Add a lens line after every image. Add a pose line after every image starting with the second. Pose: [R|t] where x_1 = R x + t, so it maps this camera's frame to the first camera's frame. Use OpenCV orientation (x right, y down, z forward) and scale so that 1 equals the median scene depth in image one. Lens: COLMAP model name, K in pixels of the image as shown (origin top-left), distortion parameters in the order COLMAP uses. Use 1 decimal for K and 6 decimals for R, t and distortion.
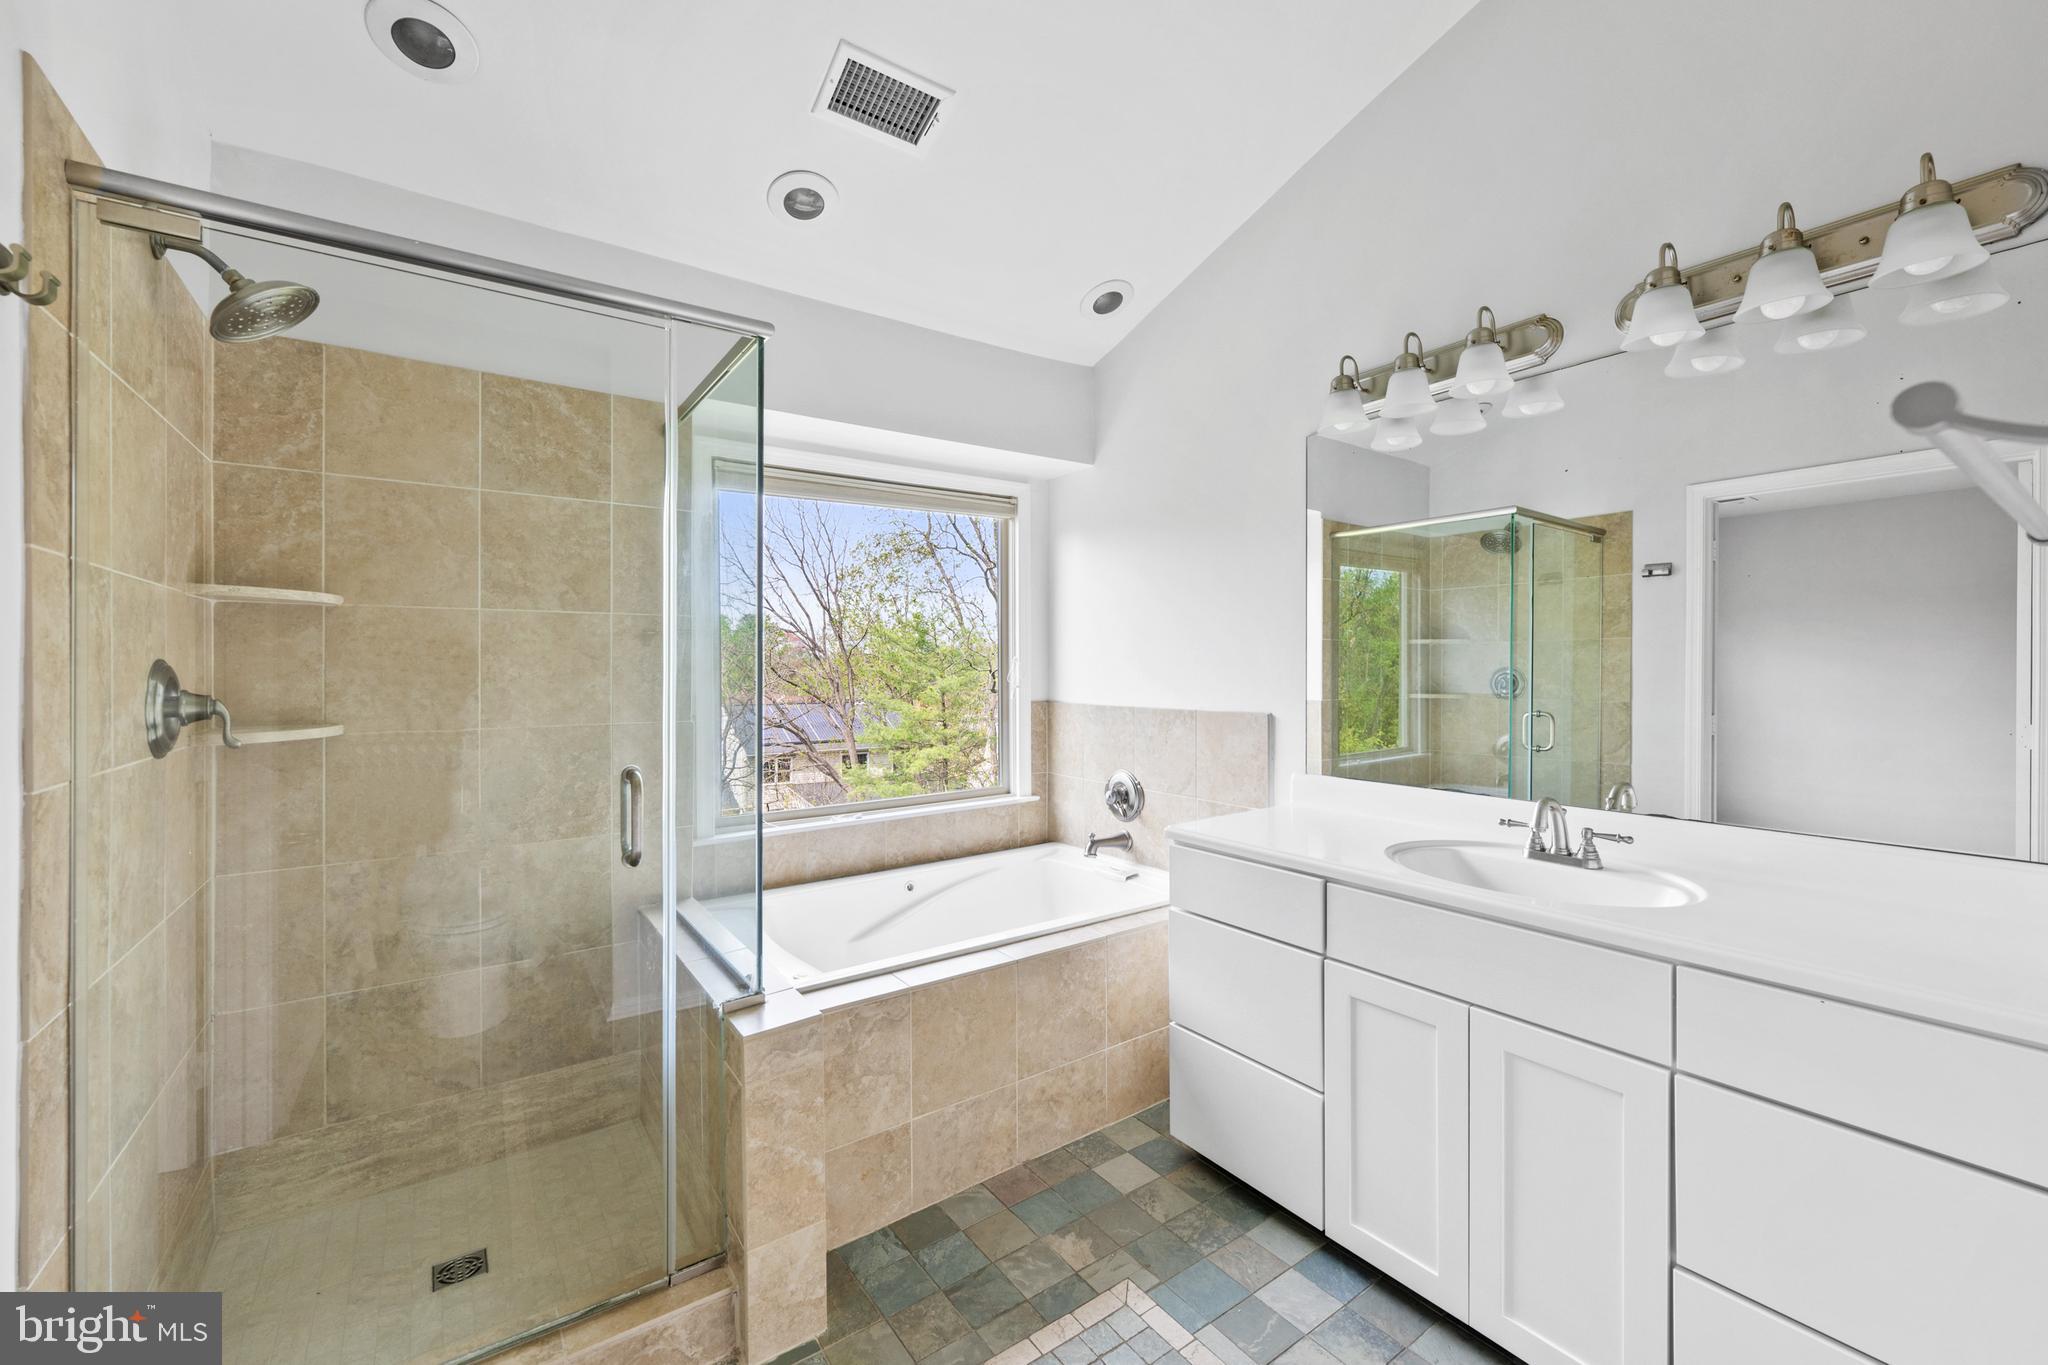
lens RADIAL K [[828.1, 0, 1022.5], [0, 828.1, 661.3], [0, 0, 1]] dist [-0.000754, -0.000330]
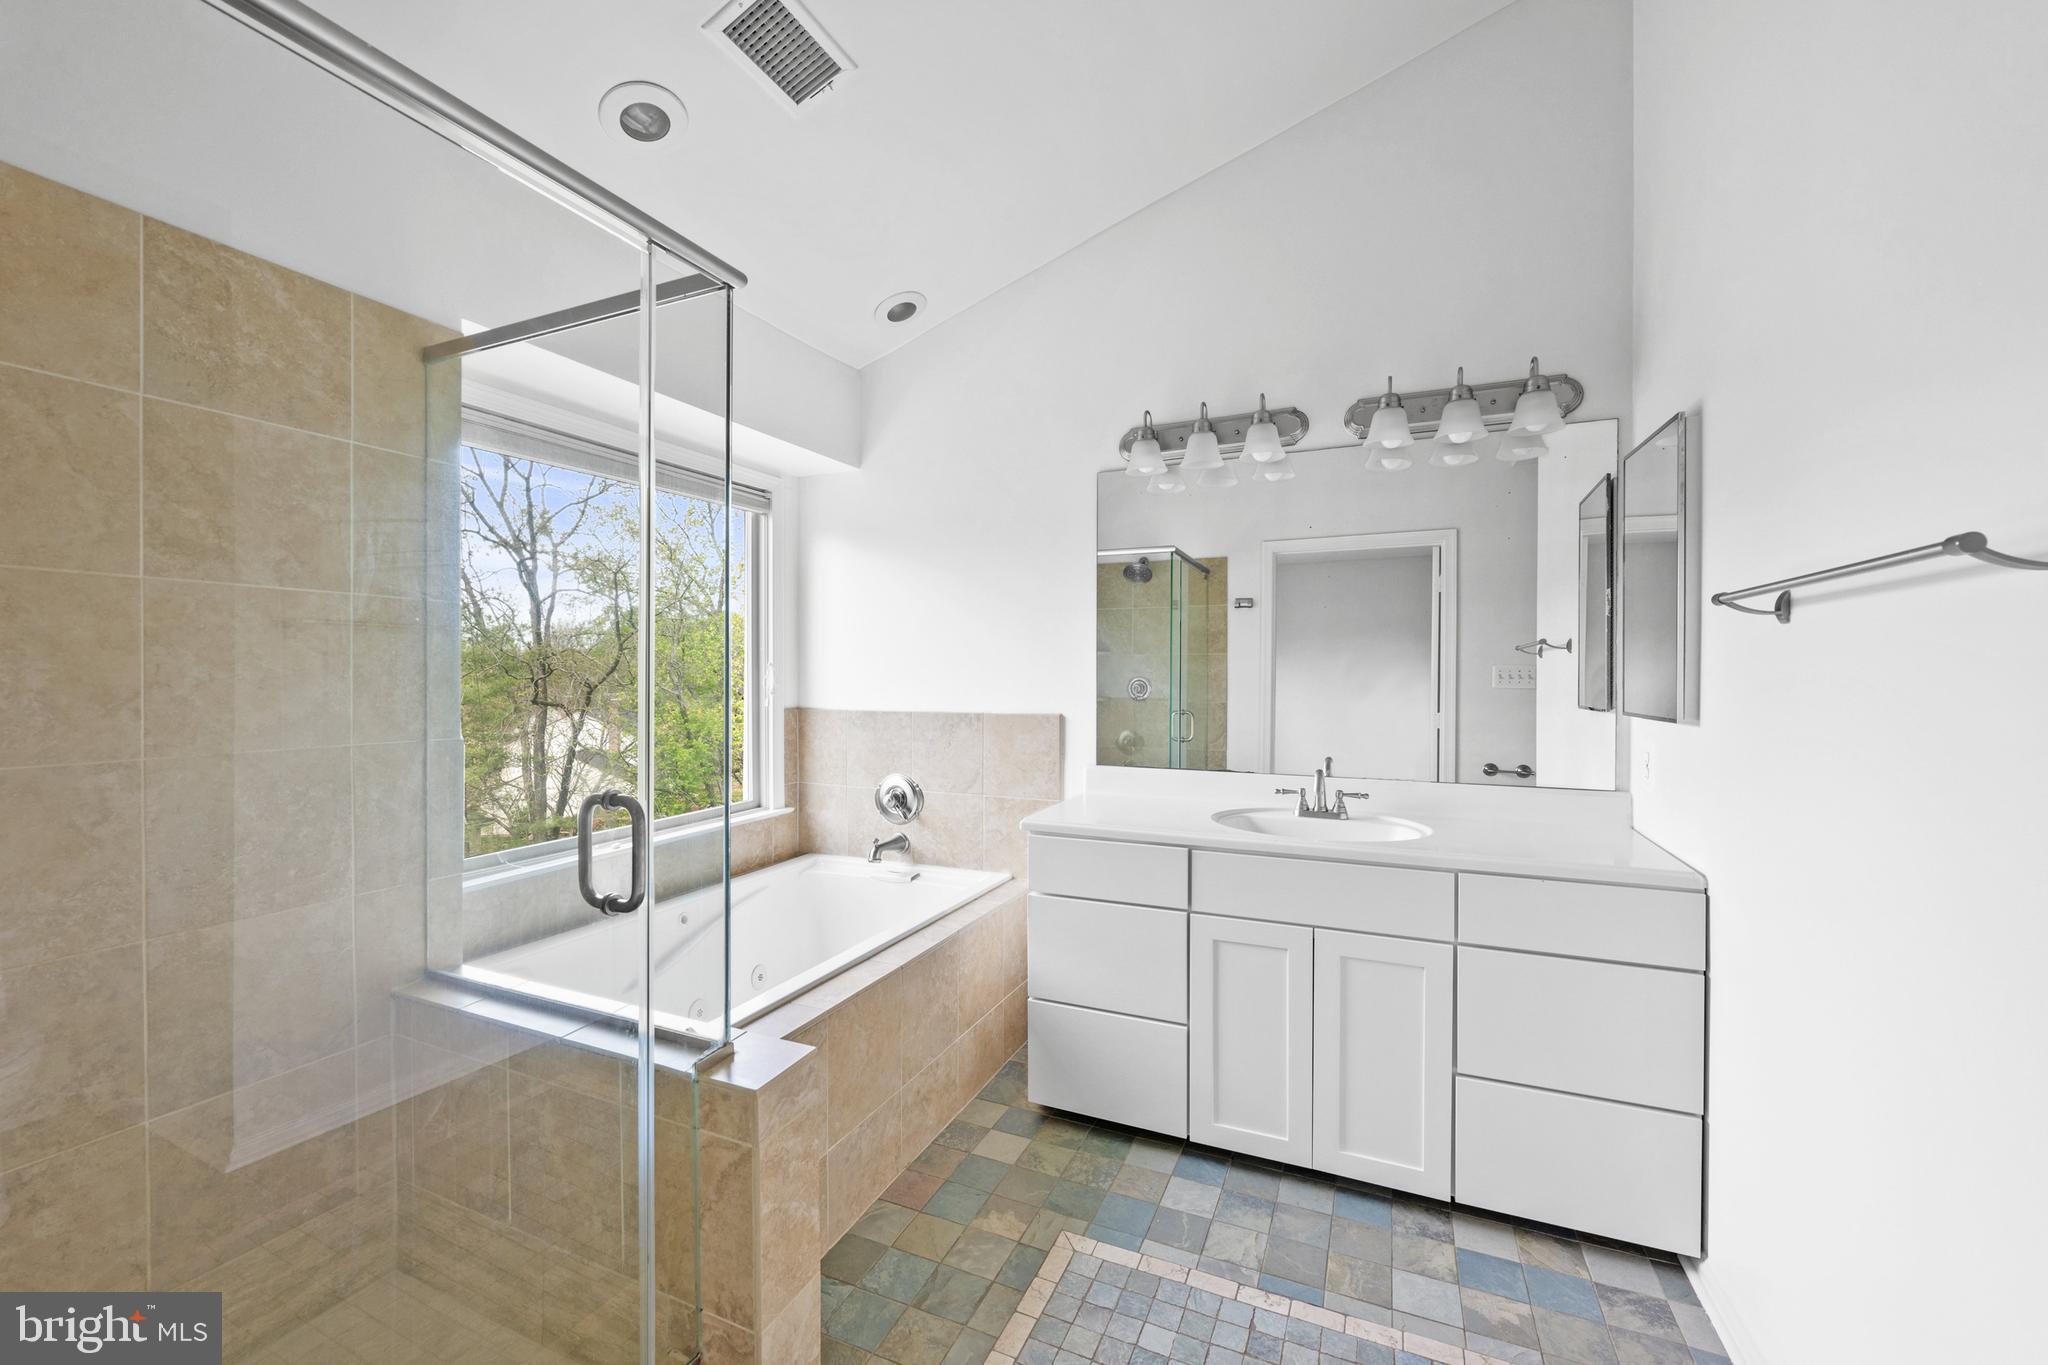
lens RADIAL K [[819.4, 0, 1025.0], [0, 819.4, 676.4], [0, 0, 1]] dist [-0.001504, -0.000117]
pose [[0.859107, 0.003457, 0.511785, -0.367543], [-0.007098, 0.999962, 0.005160, 0.007234], [-0.511747, -0.008065, 0.859098, 0.079751]]
